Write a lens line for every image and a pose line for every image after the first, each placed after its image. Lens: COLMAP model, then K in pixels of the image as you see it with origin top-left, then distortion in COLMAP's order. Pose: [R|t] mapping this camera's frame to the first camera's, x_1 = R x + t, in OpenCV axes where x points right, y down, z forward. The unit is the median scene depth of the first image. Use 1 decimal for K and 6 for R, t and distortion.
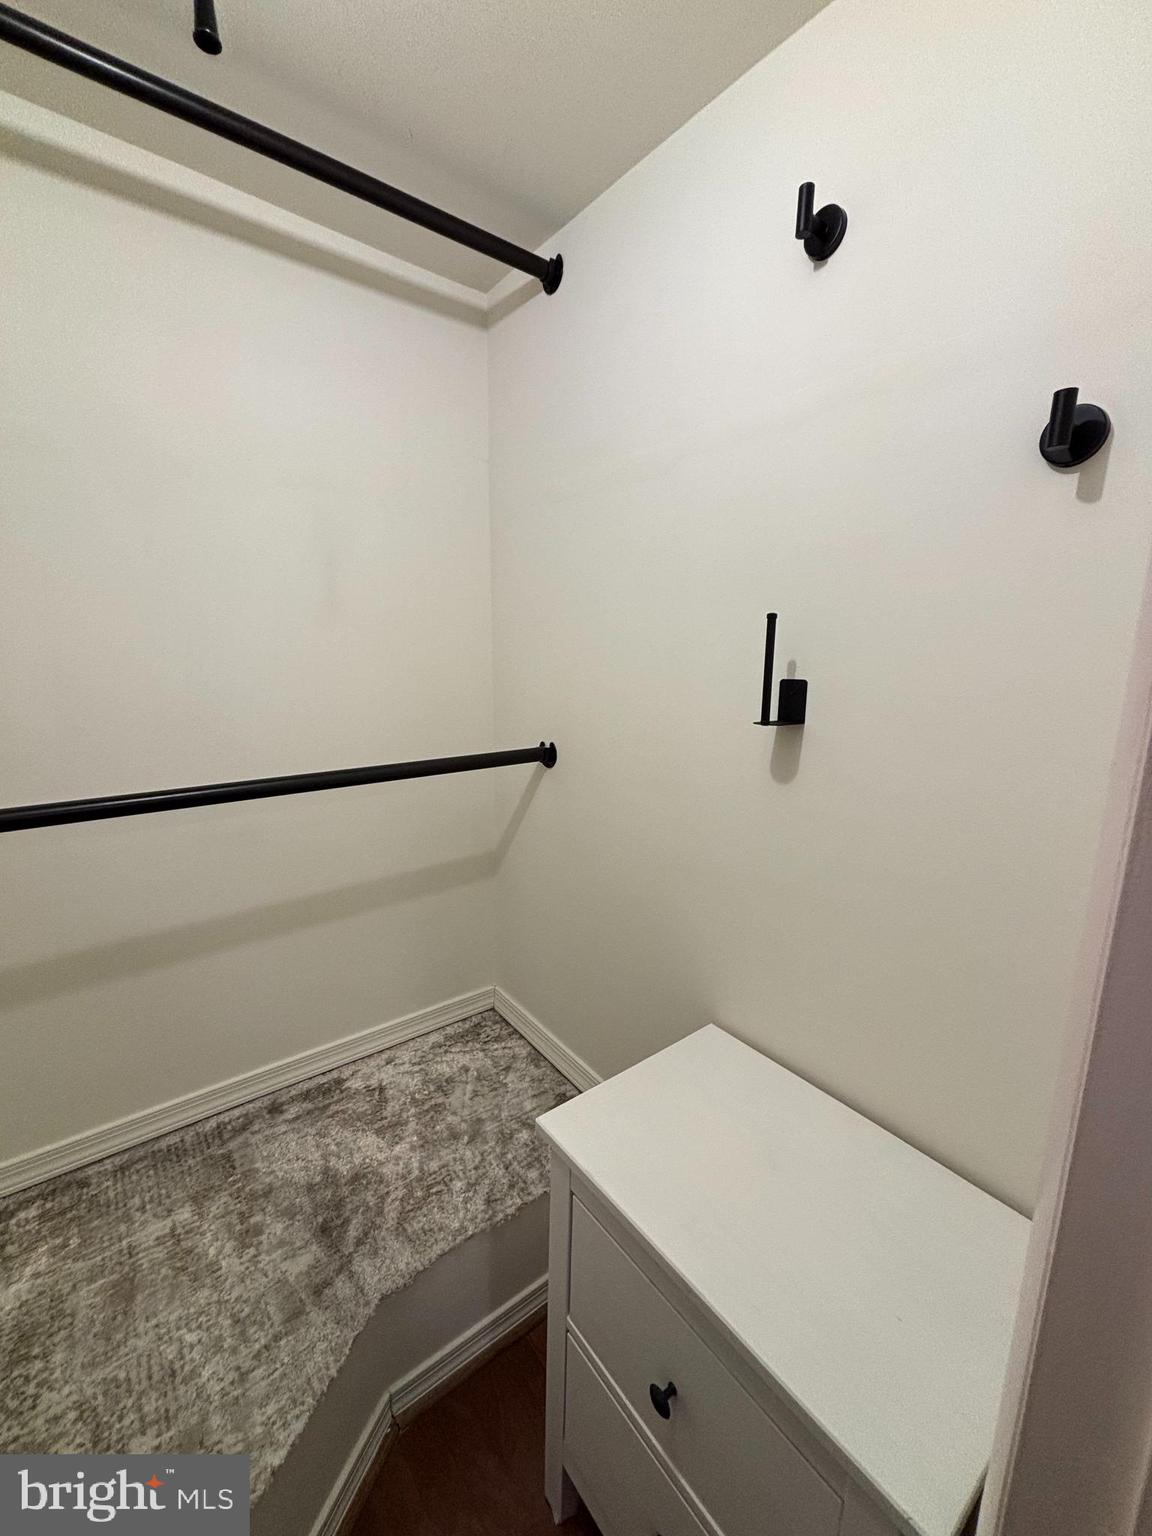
lens RADIAL K [[623.1, 0, 575.7], [0, 623.1, 765.5], [0, 0, 1]] dist [0.006936, -0.000069]
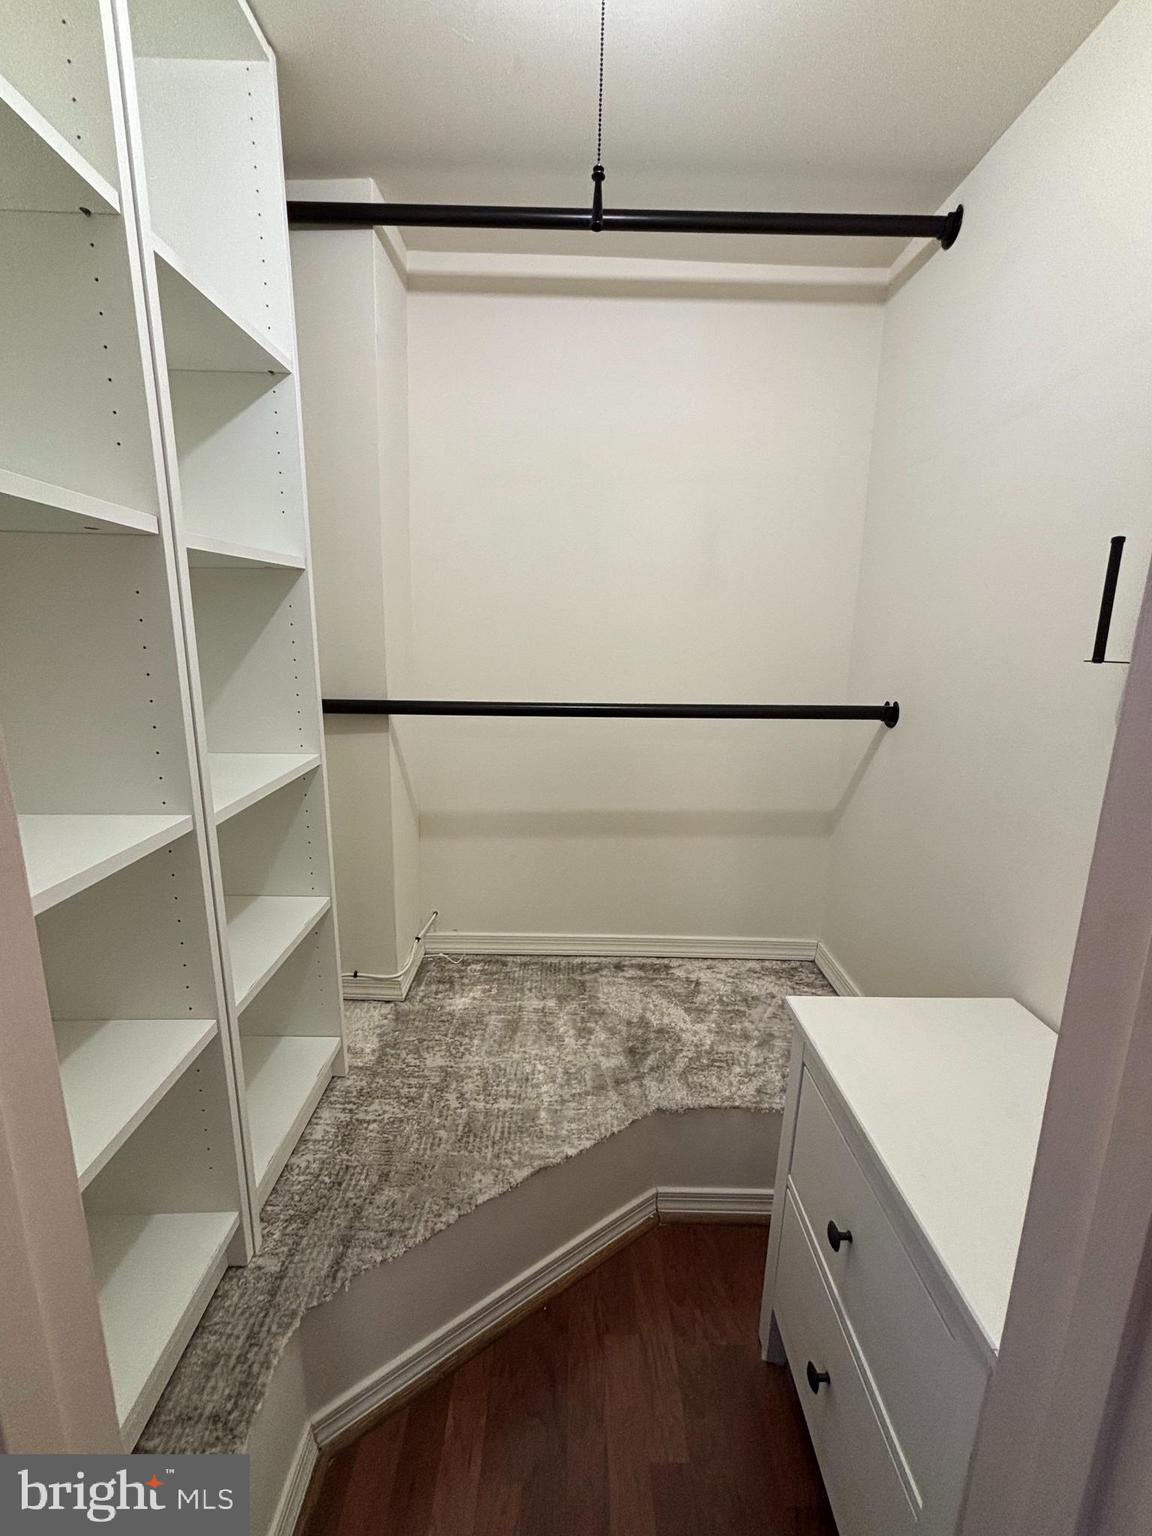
lens RADIAL K [[623.1, 0, 575.8], [0, 623.1, 763.4], [0, 0, 1]] dist [0.006936, -0.000069]
pose [[0.793691, 0.125790, -0.595174, 0.201932], [-0.127359, 0.991065, 0.039623, 0.108830], [0.594840, 0.044352, 0.802620, -0.137791]]
